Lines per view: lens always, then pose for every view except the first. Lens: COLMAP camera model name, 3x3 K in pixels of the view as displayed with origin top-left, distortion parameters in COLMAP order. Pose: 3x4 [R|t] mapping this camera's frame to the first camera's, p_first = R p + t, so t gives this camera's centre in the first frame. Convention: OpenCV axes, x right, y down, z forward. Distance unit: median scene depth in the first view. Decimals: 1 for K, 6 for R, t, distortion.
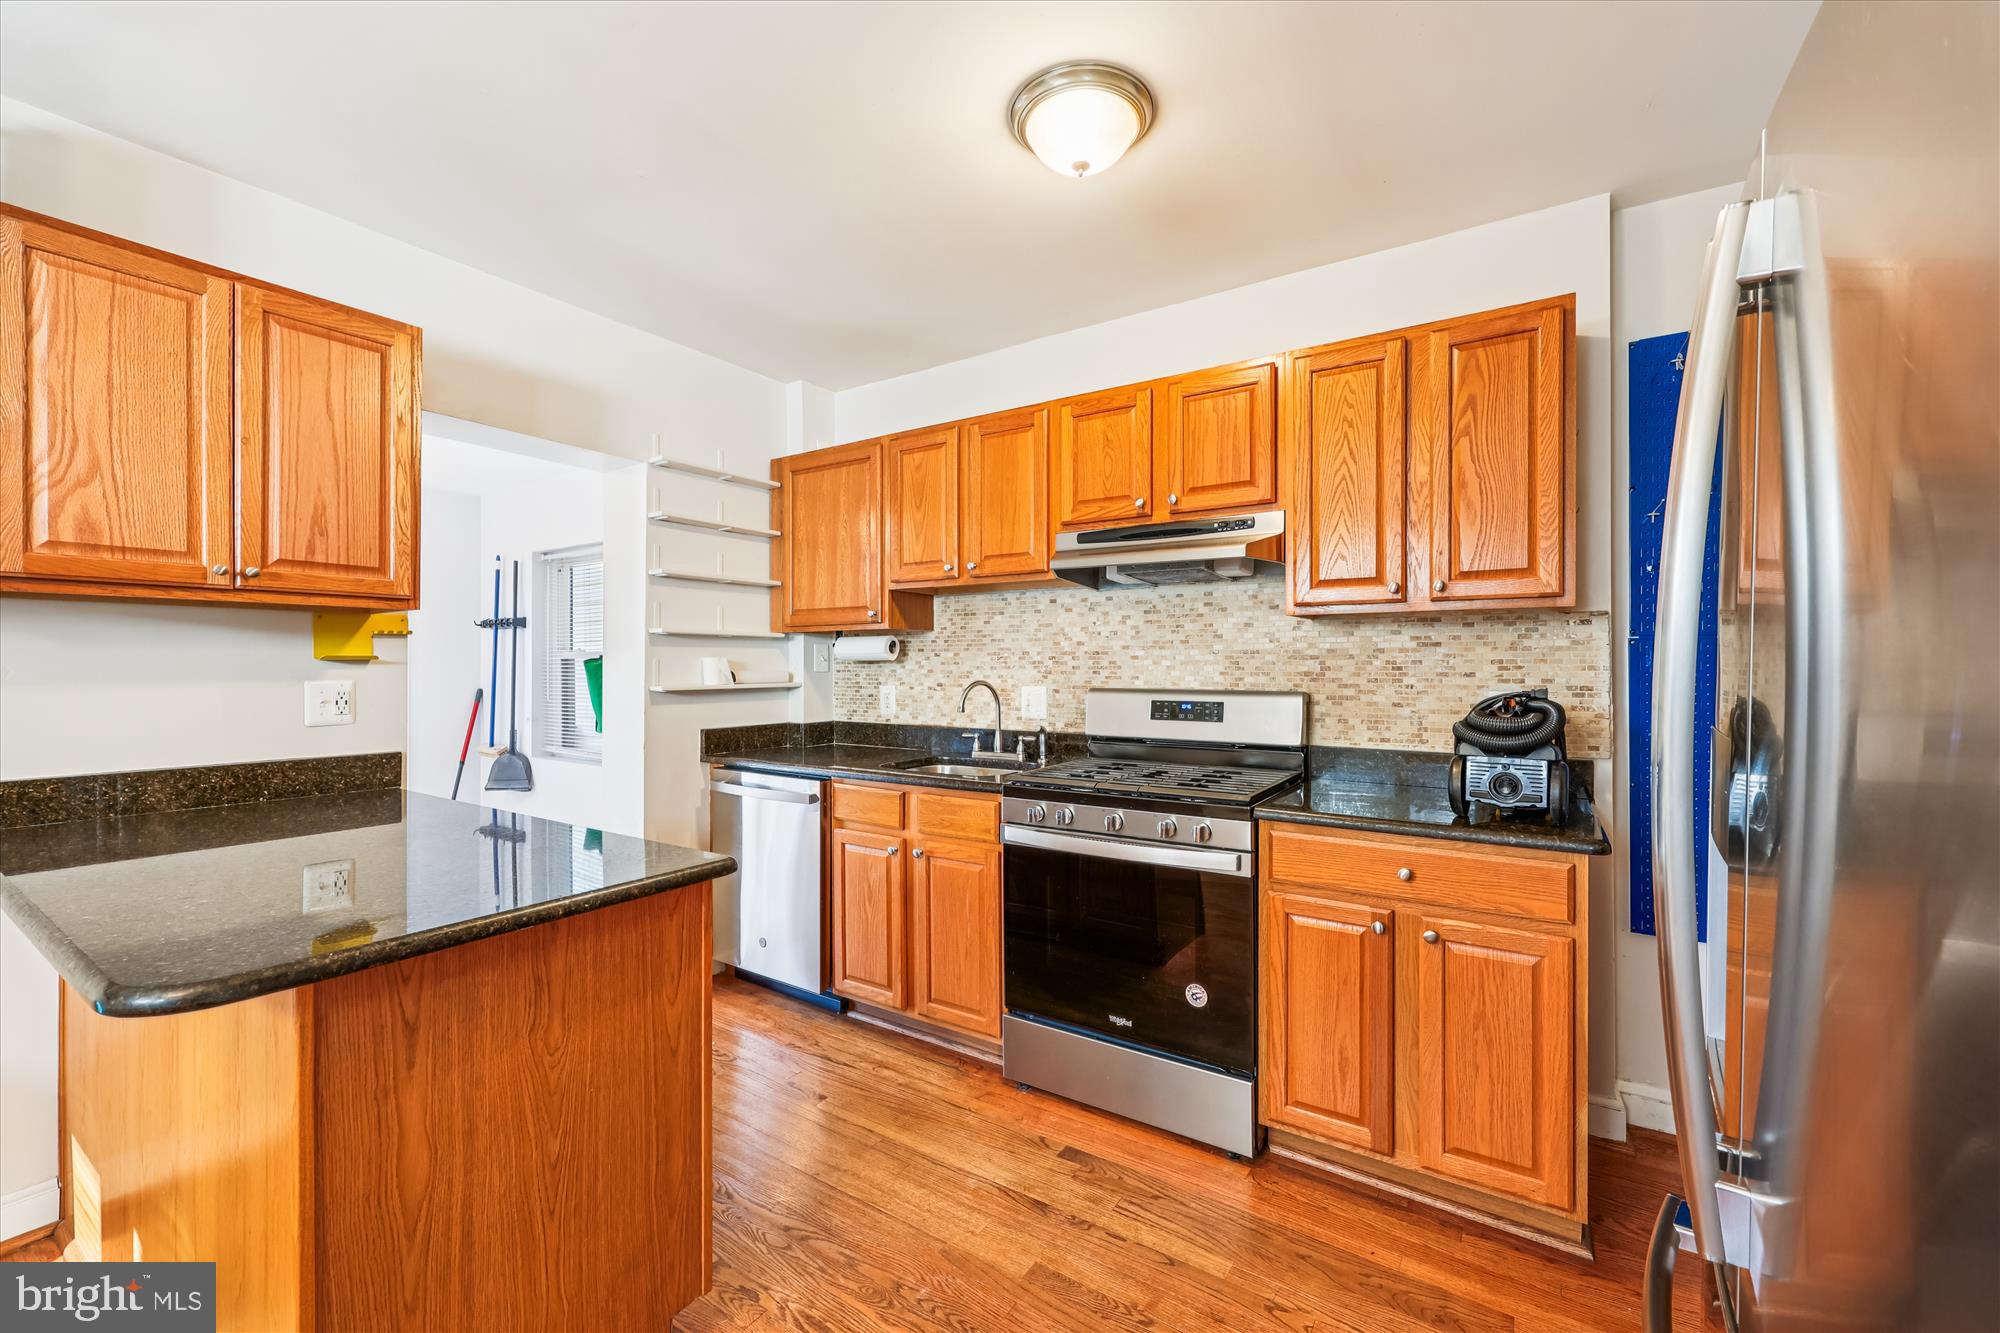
lens RADIAL K [[799.5, 0, 1006.3], [0, 799.5, 667.3], [0, 0, 1]] dist [0.002710, -0.000073]
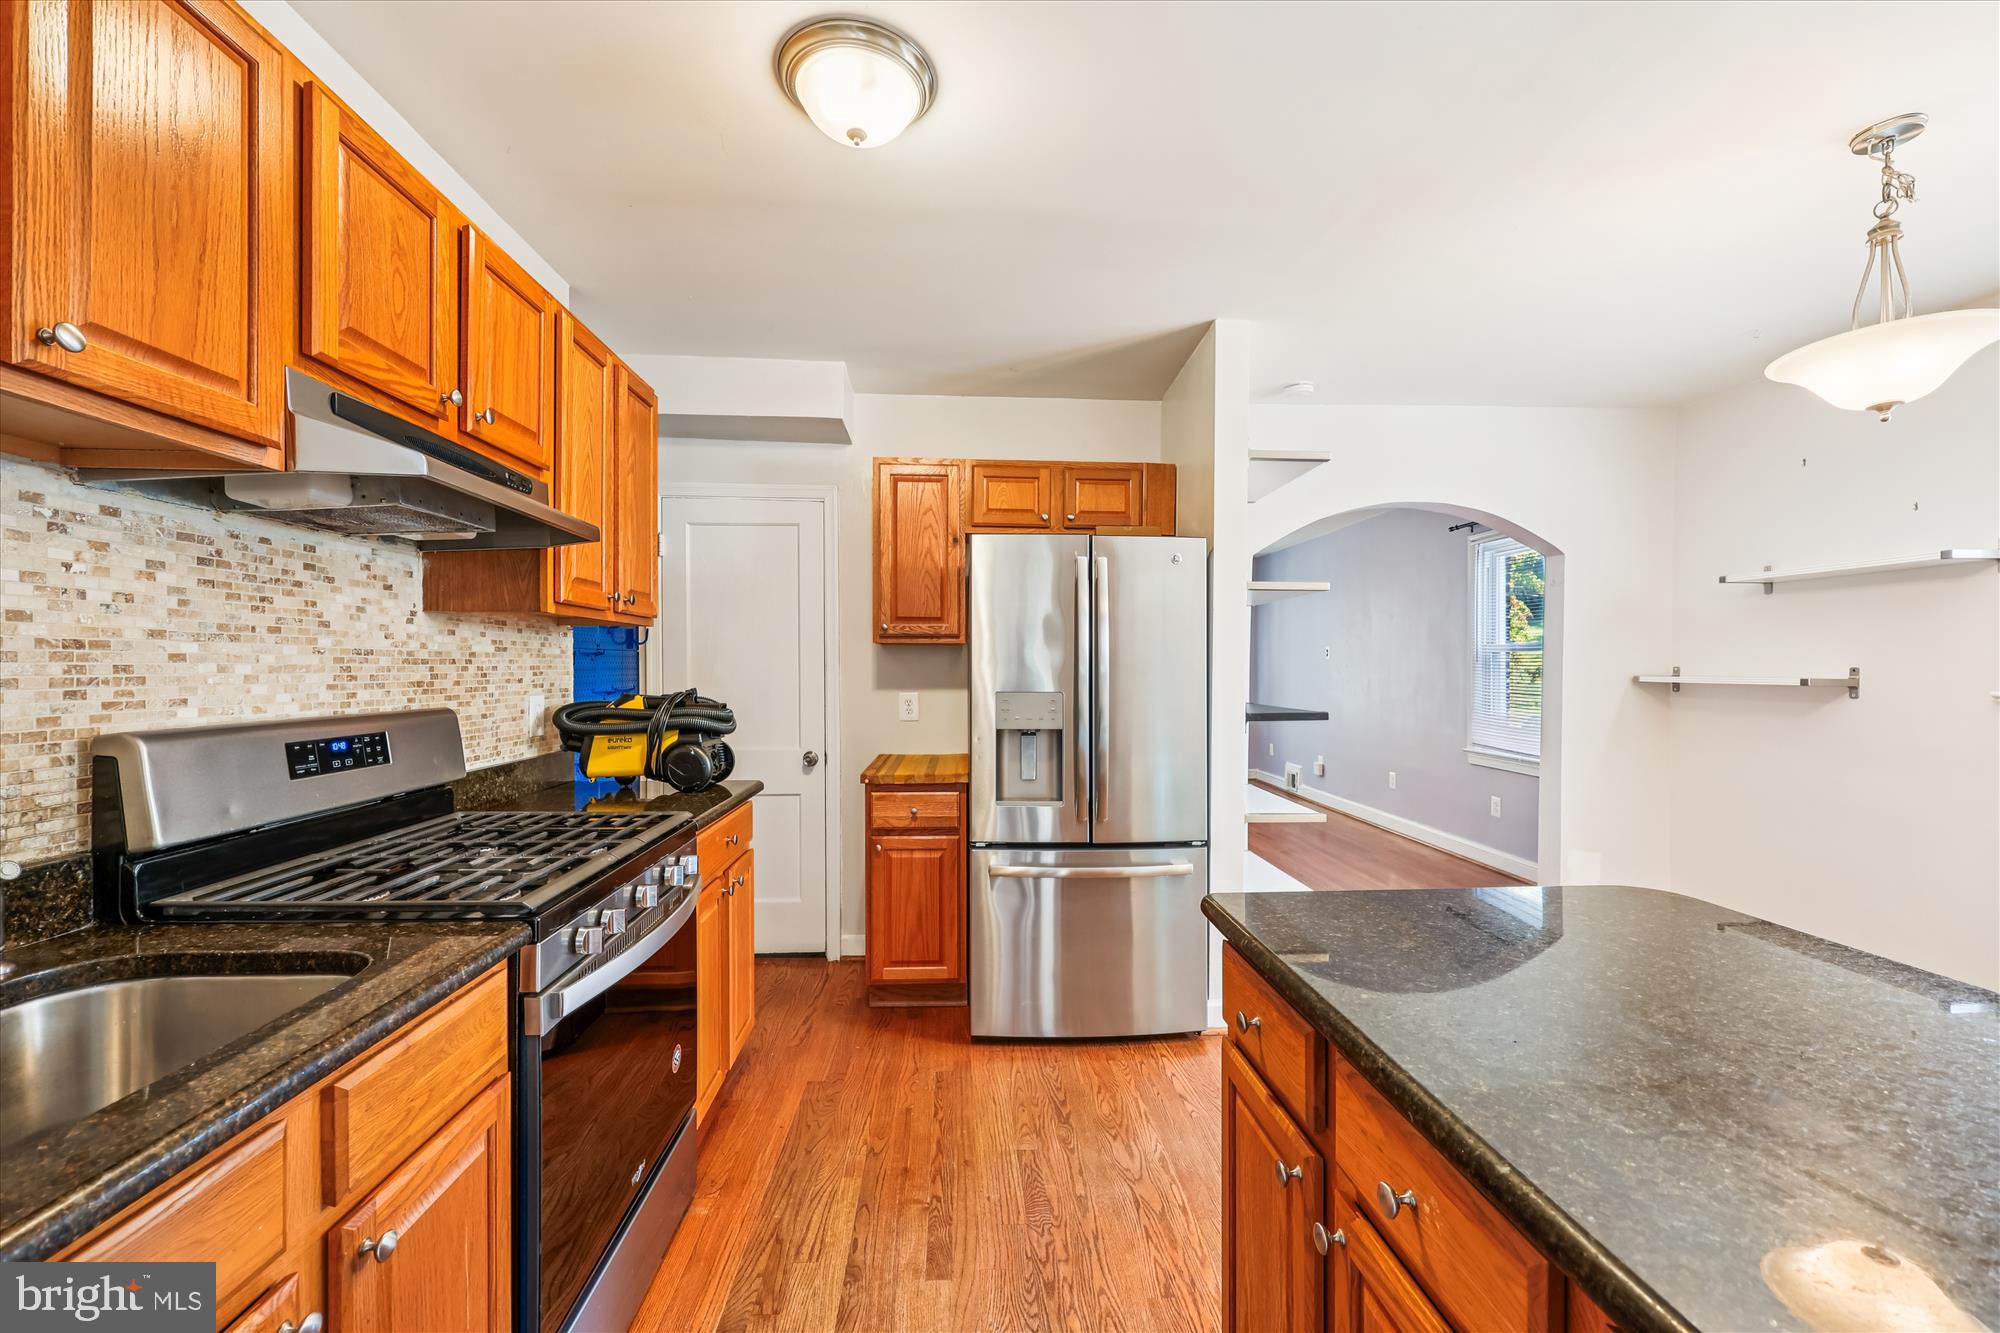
lens RADIAL K [[799.5, 0, 1006.3], [0, 799.5, 667.3], [0, 0, 1]] dist [0.002710, -0.000073]
pose [[-0.599717, -0.001404, 0.800211, -0.511730], [0.000195, 0.999998, 0.001900, -0.007933], [-0.800212, 0.001295, -0.599716, 0.955678]]
